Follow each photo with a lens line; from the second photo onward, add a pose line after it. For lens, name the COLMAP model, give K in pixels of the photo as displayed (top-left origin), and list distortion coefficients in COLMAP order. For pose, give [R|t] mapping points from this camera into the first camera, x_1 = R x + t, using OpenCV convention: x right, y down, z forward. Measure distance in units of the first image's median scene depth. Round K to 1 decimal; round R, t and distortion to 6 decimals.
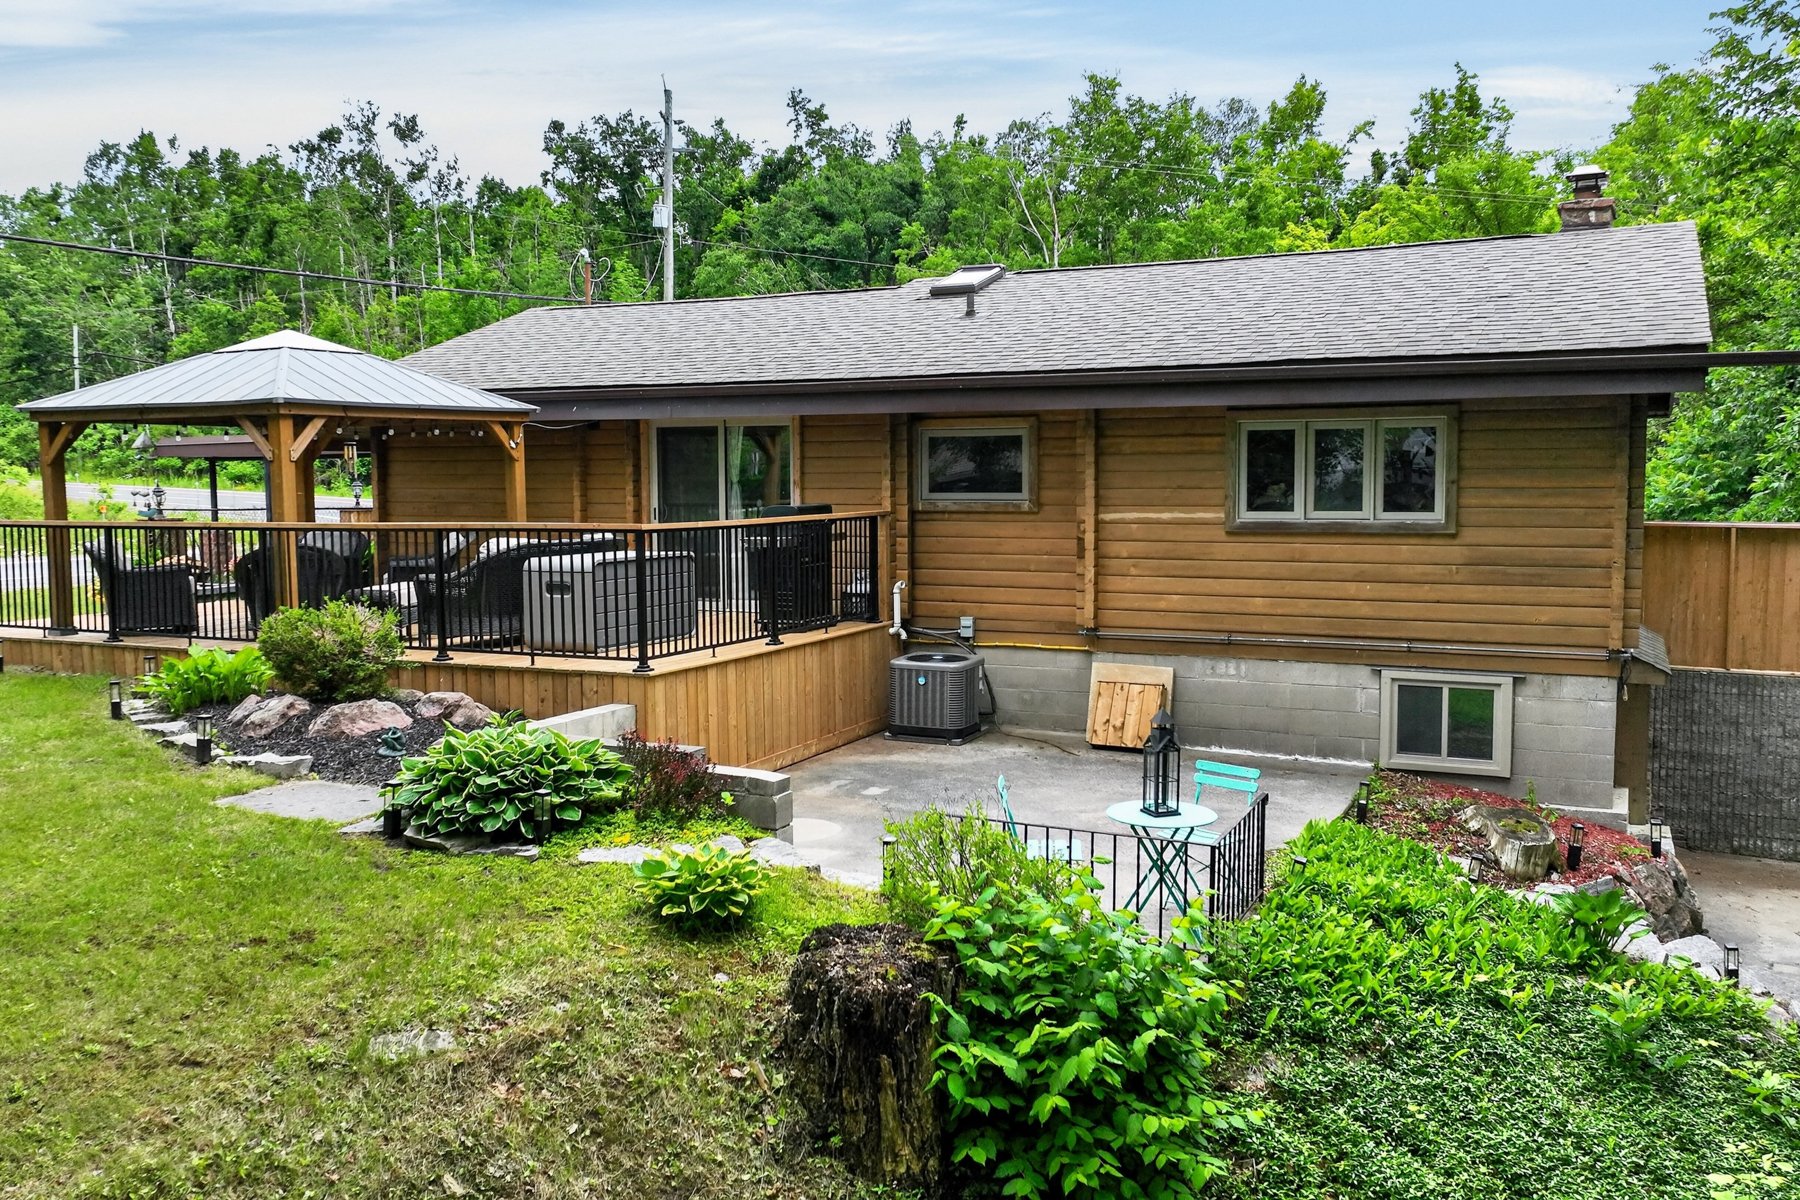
lens RADIAL K [[1516.5, 0, 904.5], [0, 1516.5, 600.5], [0, 0, 1]] dist [0.005117, -0.012293]
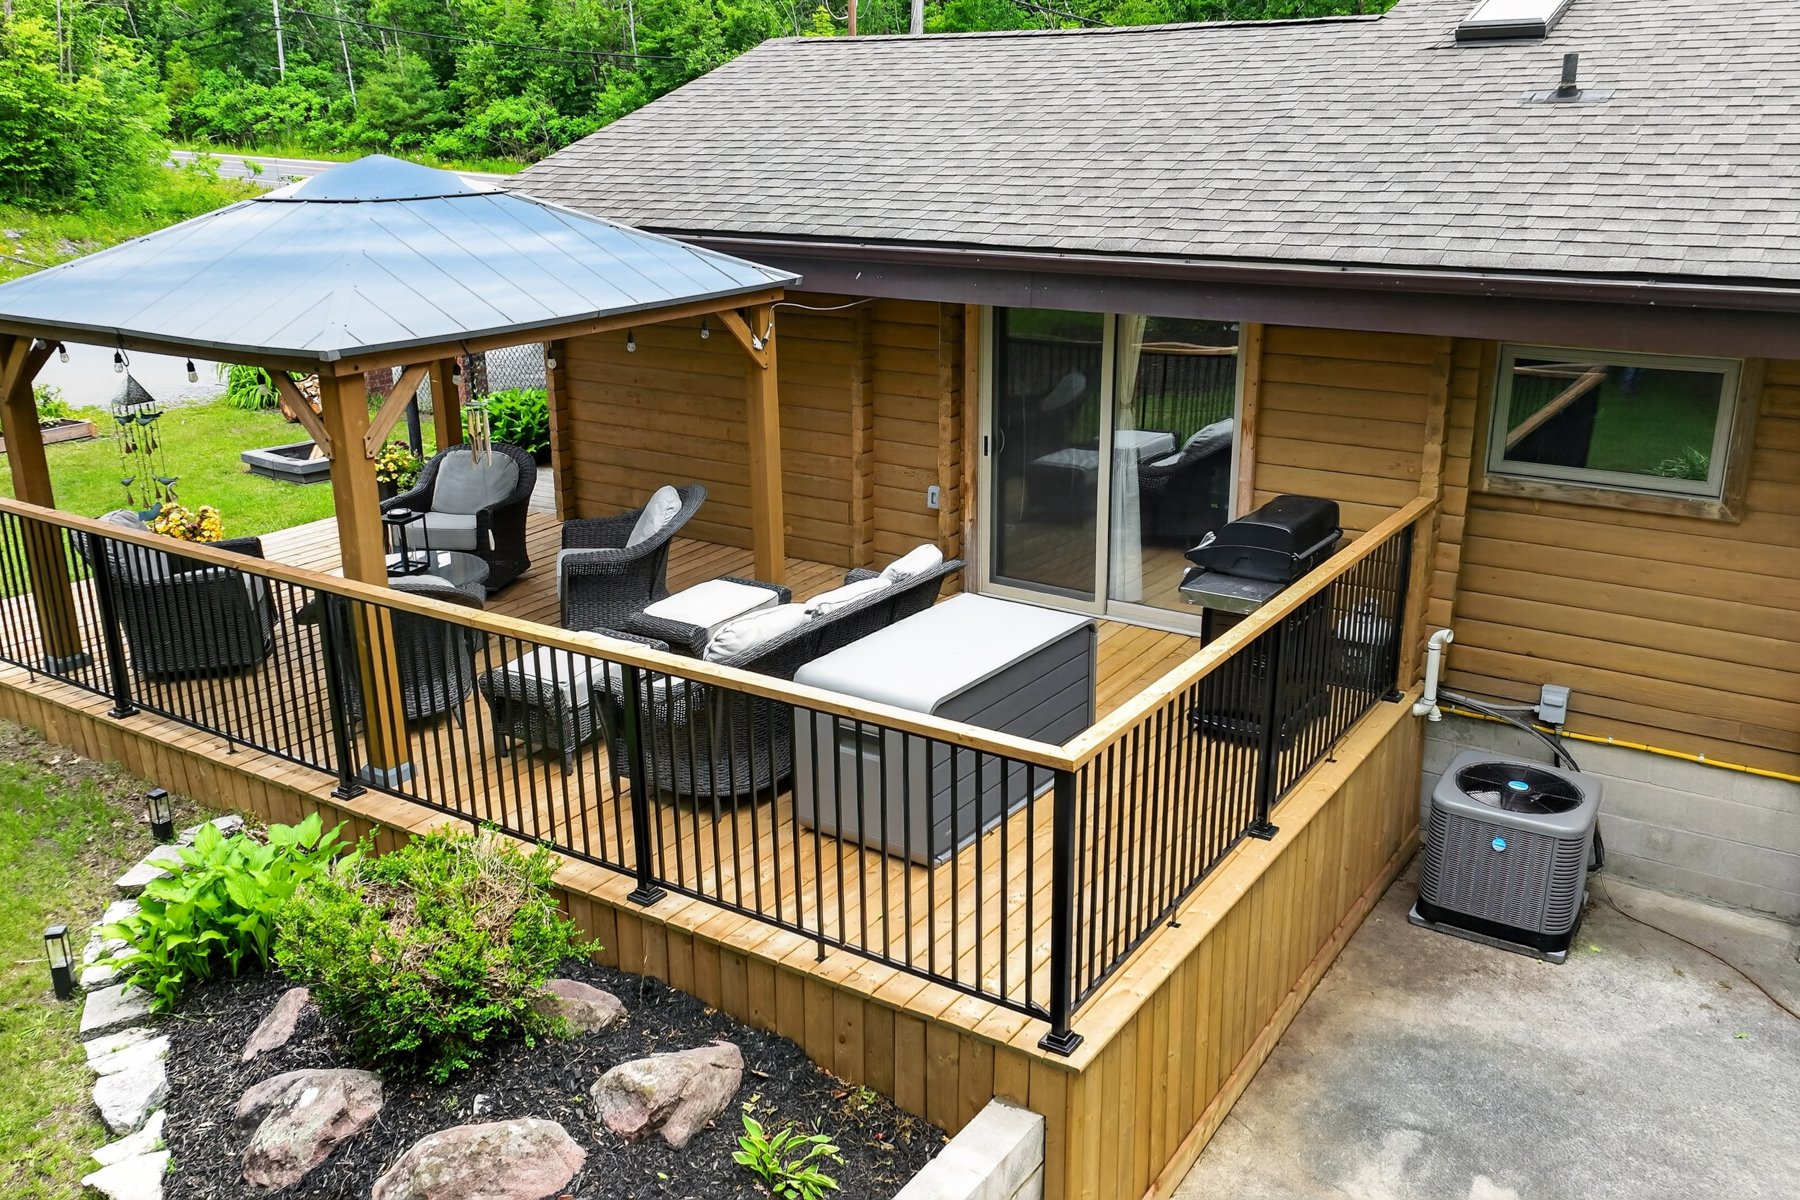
lens RADIAL K [[1516.5, 0, 894.9], [0, 1516.5, 597.9], [0, 0, 1]] dist [0.005117, -0.012293]
pose [[0.989324, 0.041313, -0.139756, -0.118288], [-0.009242, 0.974833, 0.222744, -0.137679], [0.145441, -0.219075, 0.964807, 0.415300]]
